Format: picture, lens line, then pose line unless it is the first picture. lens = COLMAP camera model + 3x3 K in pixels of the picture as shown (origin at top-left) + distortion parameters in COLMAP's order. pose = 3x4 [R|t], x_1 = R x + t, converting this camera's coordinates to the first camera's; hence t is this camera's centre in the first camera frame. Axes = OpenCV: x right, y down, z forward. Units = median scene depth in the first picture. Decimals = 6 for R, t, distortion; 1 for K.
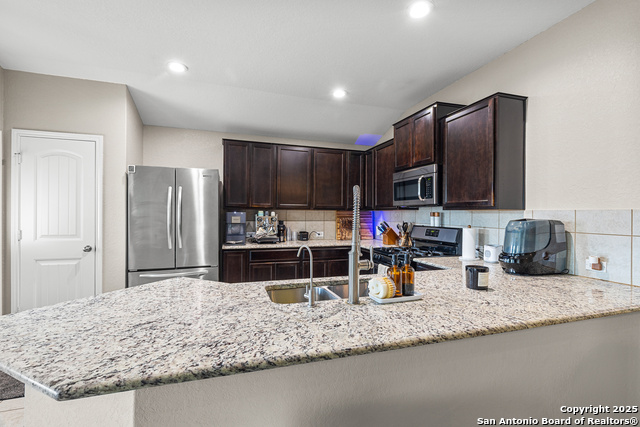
lens RADIAL K [[290.0, 0, 321.3], [0, 290.0, 212.2], [0, 0, 1]] dist [0.013357, 0.000384]
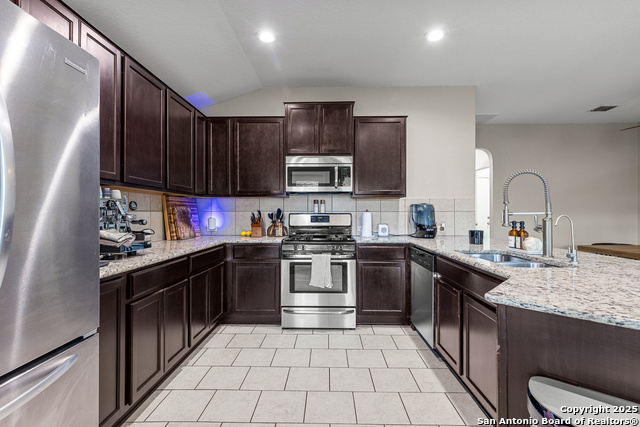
lens RADIAL K [[290.0, 0, 319.2], [0, 290.0, 215.1], [0, 0, 1]] dist [0.013357, 0.000384]
pose [[0.347857, -0.009087, 0.937504, -0.613998], [-0.003335, 0.999935, 0.010930, 0.045043], [-0.937542, -0.006929, 0.347804, 0.620328]]
